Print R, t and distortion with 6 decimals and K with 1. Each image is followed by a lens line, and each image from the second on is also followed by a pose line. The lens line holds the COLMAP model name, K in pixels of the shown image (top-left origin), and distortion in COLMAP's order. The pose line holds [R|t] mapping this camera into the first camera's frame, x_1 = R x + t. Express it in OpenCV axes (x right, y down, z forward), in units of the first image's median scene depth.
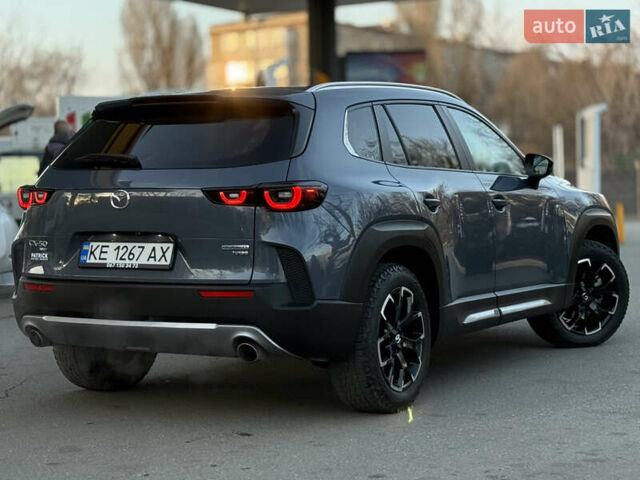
lens RADIAL K [[1959.1, 0, 320.0], [0, 1959.1, 240.0], [0, 0, 1]] dist [-0.096883, -24.275589]
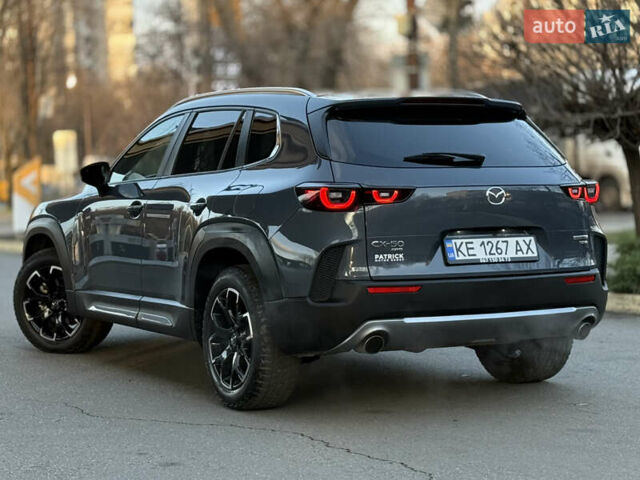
lens RADIAL K [[1959.1, 0, 320.0], [0, 1959.1, 240.0], [0, 0, 1]] dist [-0.096883, -24.275589]
pose [[0.498739, -0.034617, 0.866061, -1.044662], [0.038583, 0.999098, 0.017716, -0.019505], [-0.865893, 0.024580, 0.499625, 0.561050]]
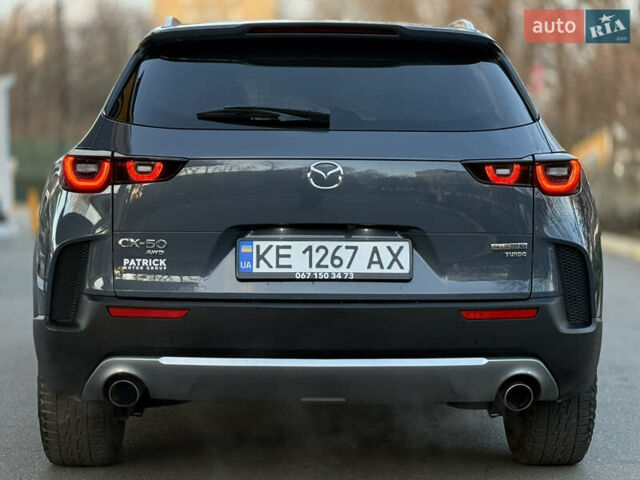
lens RADIAL K [[1959.1, 0, 320.0], [0, 1959.1, 240.0], [0, 0, 1]] dist [-0.096883, -24.275589]
pose [[0.846710, -0.013676, 0.531879, -0.455051], [0.006277, 0.999857, 0.015716, -0.009490], [-0.532018, -0.009969, 0.846674, 0.438108]]
